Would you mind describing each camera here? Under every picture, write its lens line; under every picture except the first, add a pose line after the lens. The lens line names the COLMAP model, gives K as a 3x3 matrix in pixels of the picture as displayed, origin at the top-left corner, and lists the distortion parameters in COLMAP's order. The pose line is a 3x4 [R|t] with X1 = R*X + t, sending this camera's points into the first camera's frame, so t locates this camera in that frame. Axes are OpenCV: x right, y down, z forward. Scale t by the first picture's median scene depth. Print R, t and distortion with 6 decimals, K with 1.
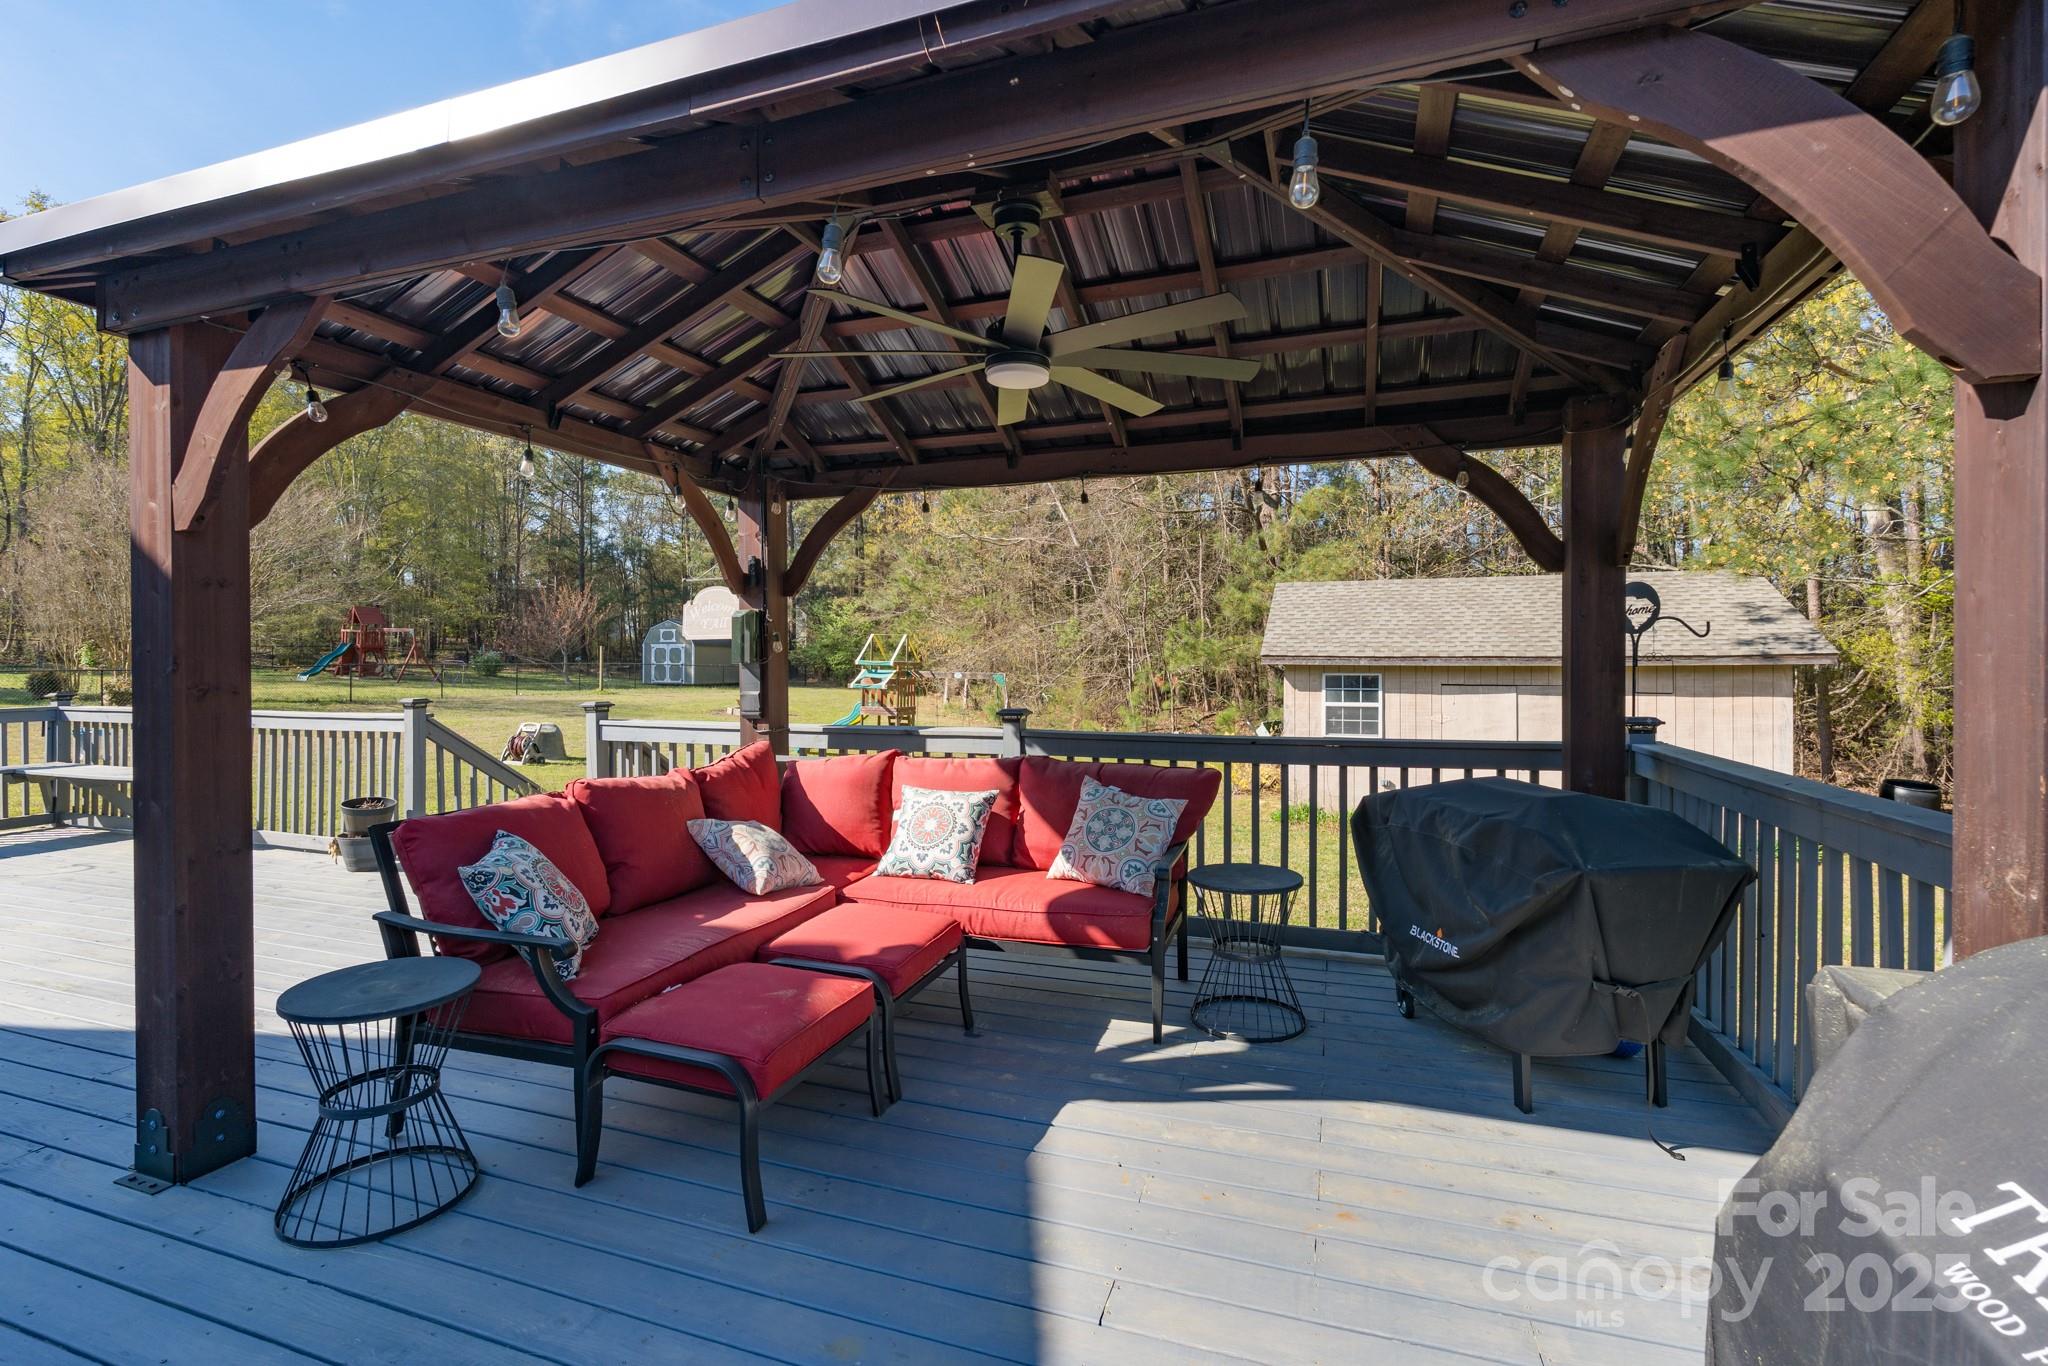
lens RADIAL K [[924.4, 0, 1010.5], [0, 924.4, 659.5], [0, 0, 1]] dist [-0.001727, 0.000370]
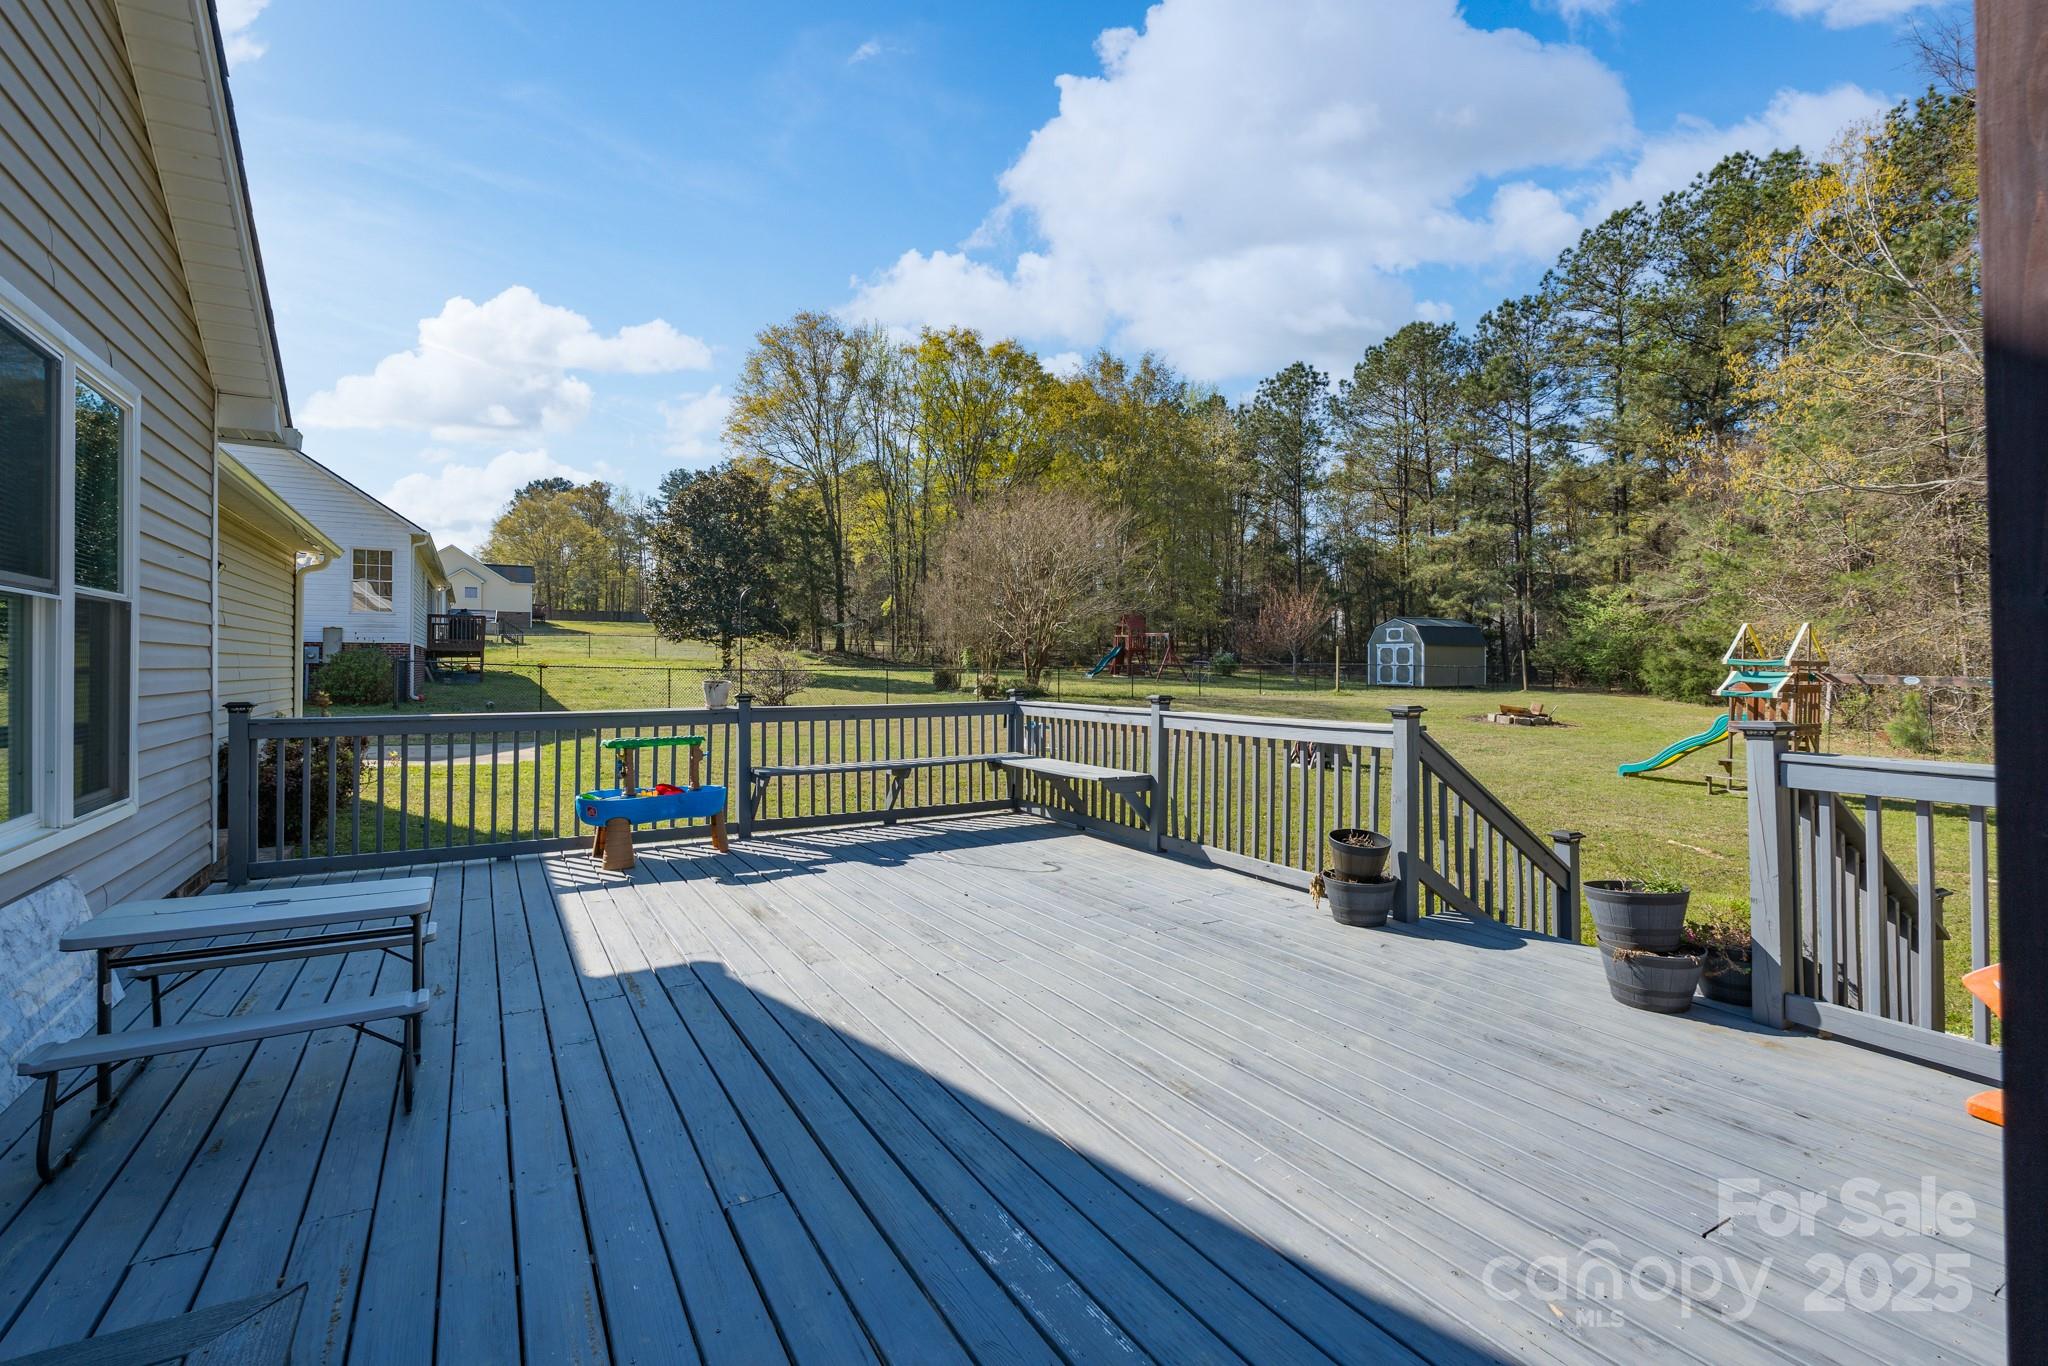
lens RADIAL K [[928.1, 0, 1022.5], [0, 928.1, 656.6], [0, 0, 1]] dist [-0.001785, 0.001107]
pose [[0.763168, -0.005313, -0.646178, -0.181579], [0.002447, 0.999983, -0.005332, 0.002395], [0.646196, 0.002488, 0.763168, 0.096985]]
